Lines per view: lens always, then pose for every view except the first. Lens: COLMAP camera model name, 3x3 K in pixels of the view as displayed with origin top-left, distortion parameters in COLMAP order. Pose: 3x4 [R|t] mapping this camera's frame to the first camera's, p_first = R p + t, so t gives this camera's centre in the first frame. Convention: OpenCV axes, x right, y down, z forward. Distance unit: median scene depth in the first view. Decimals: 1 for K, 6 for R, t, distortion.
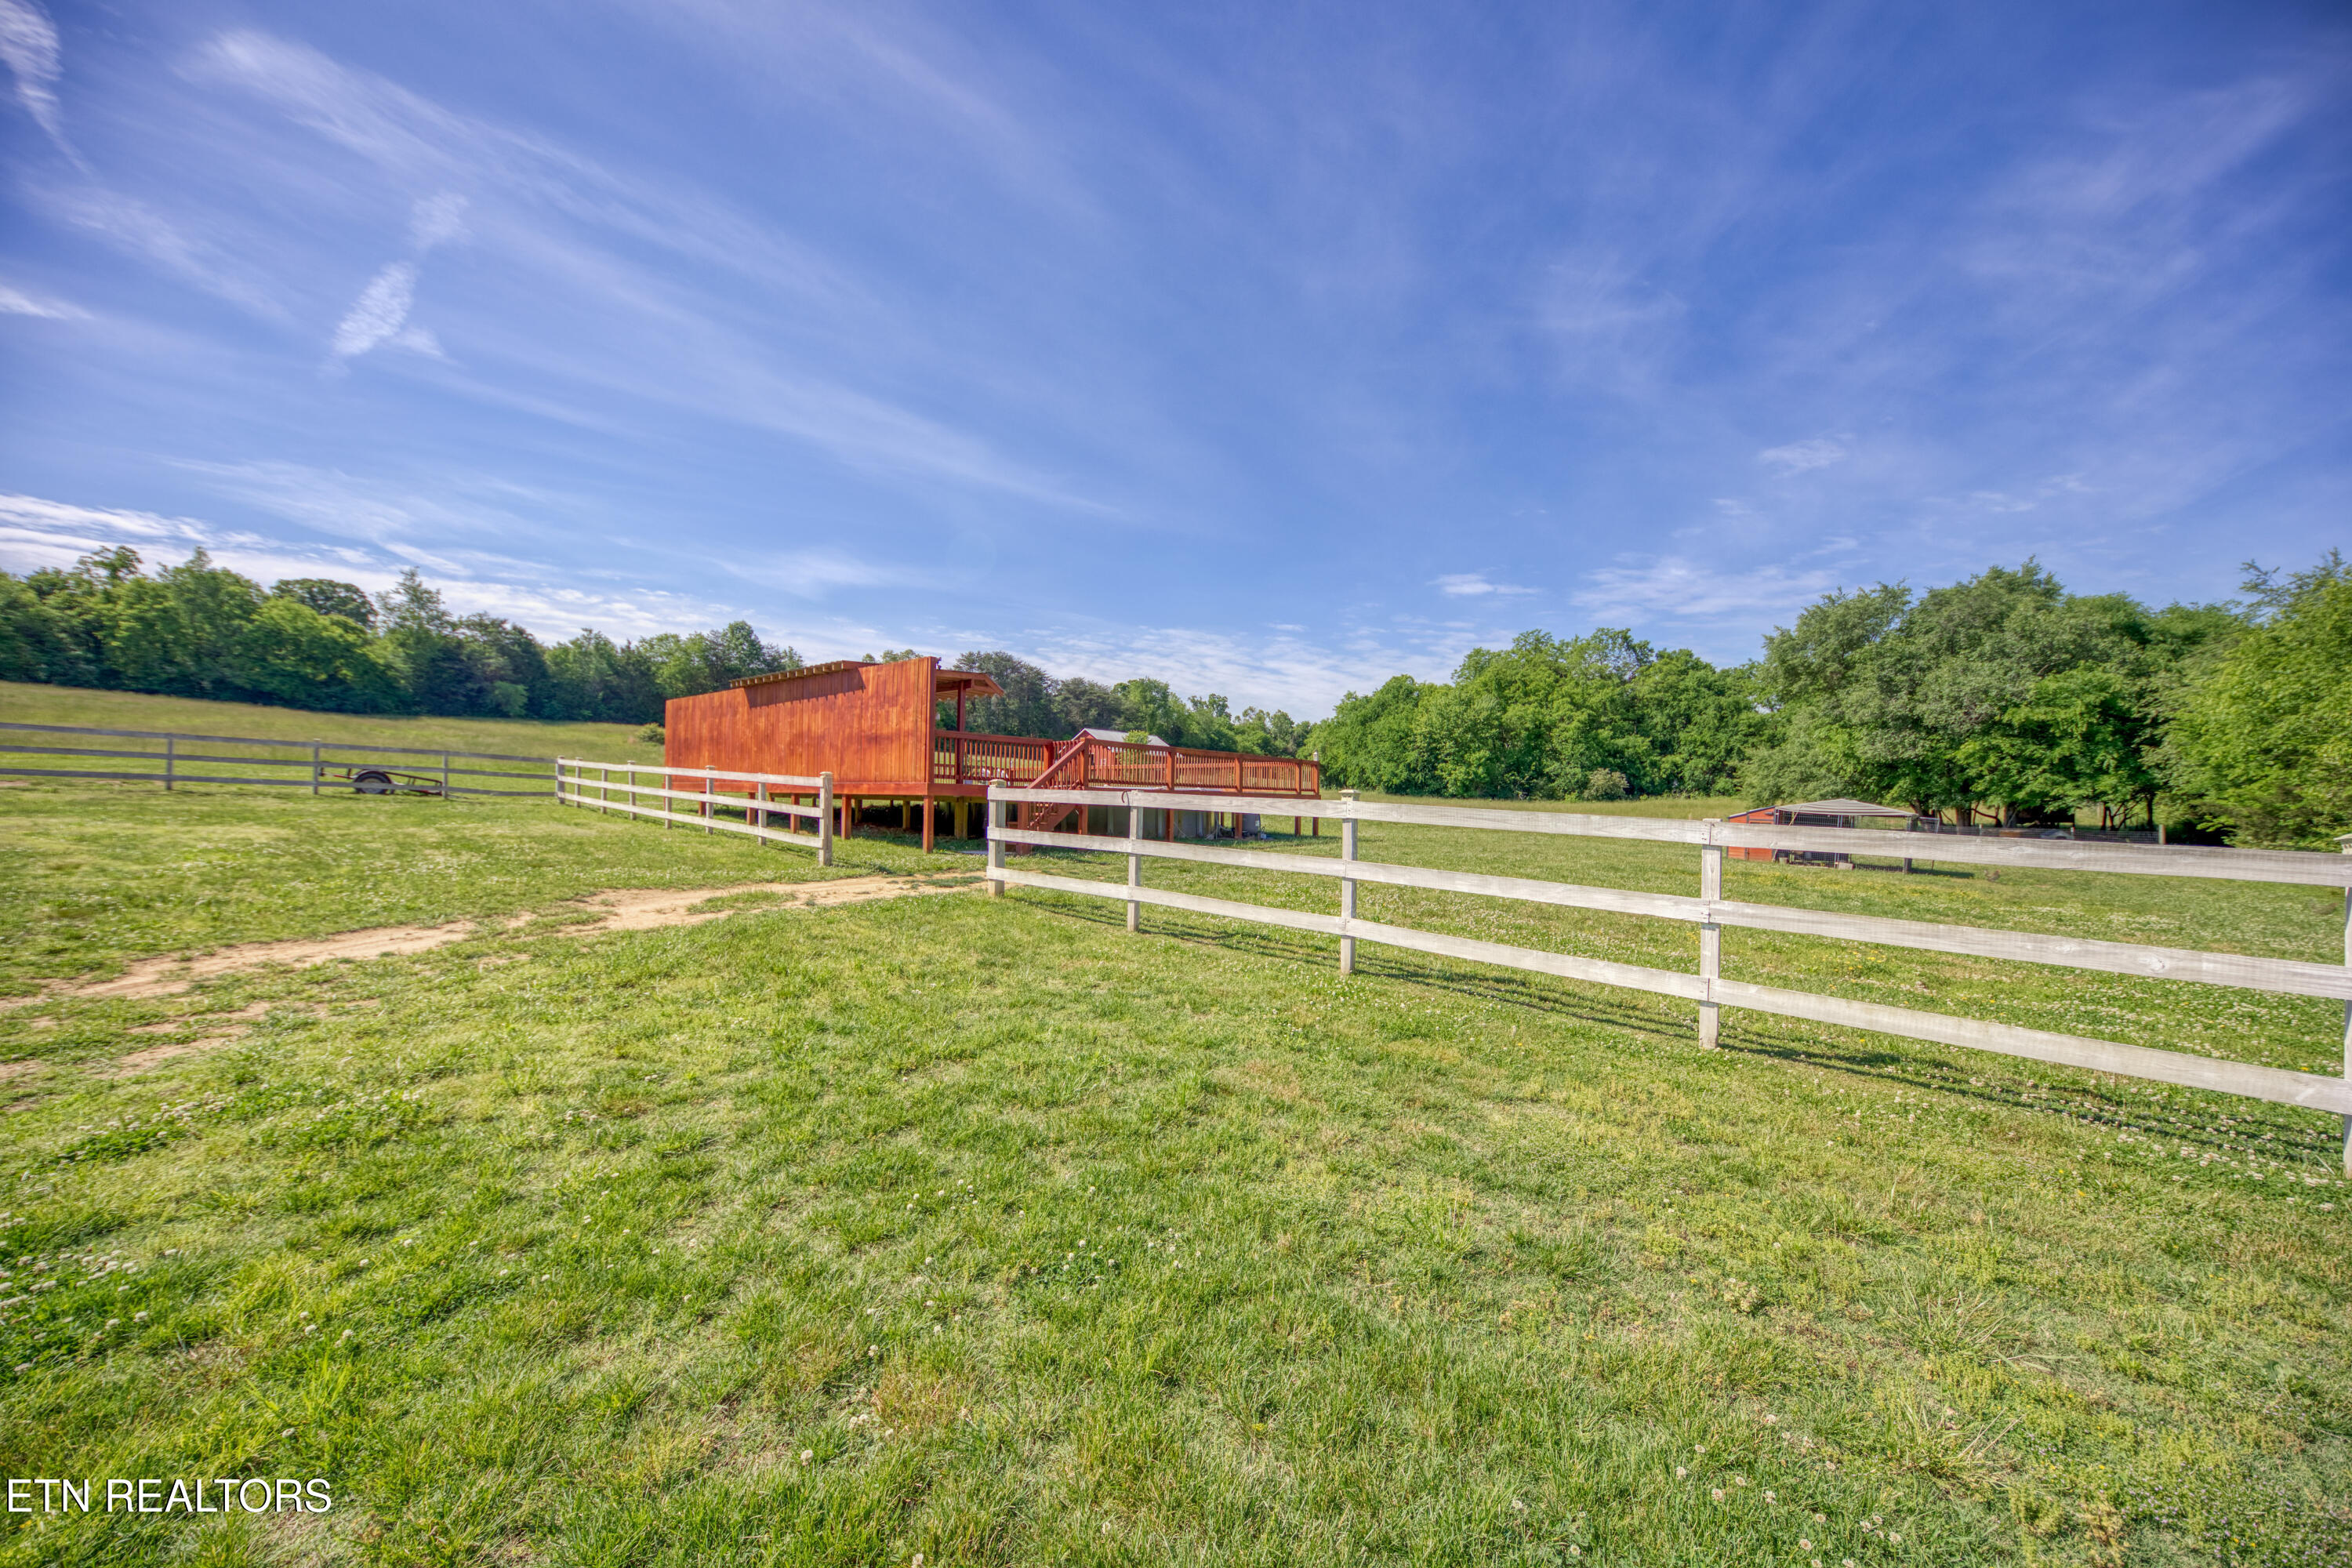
lens RADIAL K [[788.9, 0, 1185.4], [0, 788.9, 789.4], [0, 0, 1]] dist [-0.014364, -0.000400]
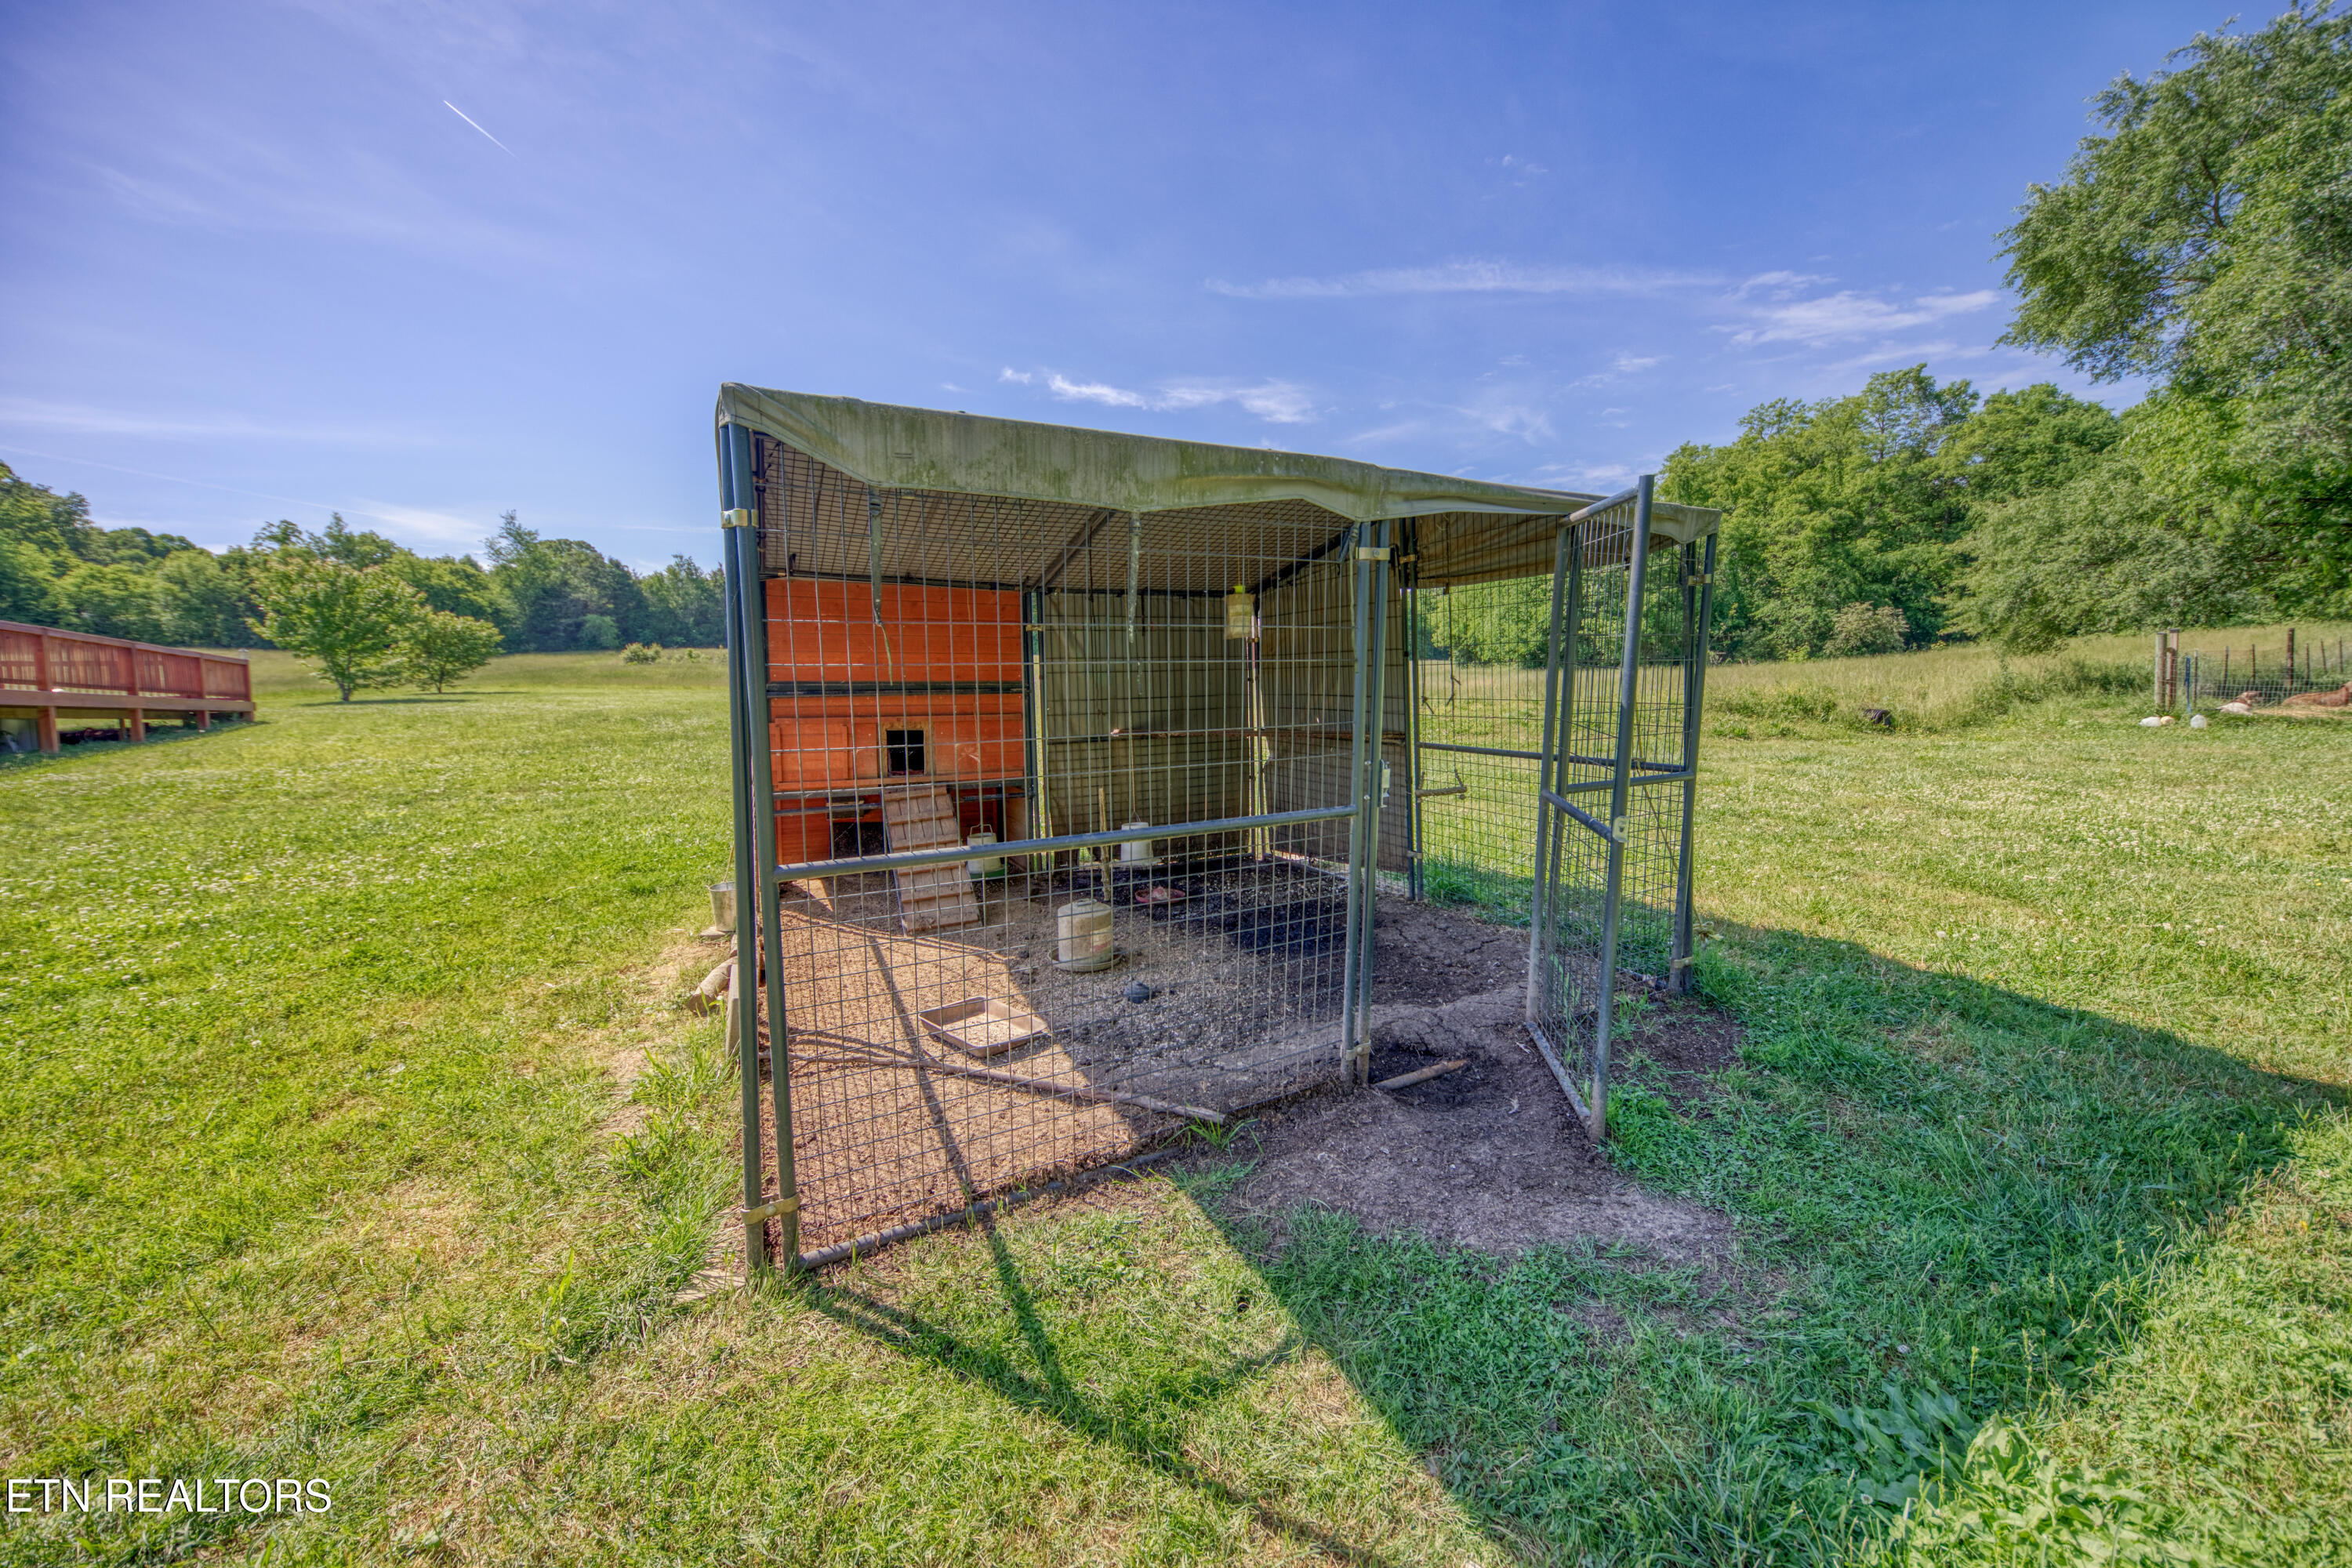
lens RADIAL K [[848.5, 0, 1181.0], [0, 848.5, 731.4], [0, 0, 1]] dist [-0.009374, -0.000153]
pose [[0.948661, -0.040919, -0.313638, 0.231698], [0.056640, 0.997545, 0.041174, 0.014700], [0.311183, -0.056825, 0.948649, 0.216839]]
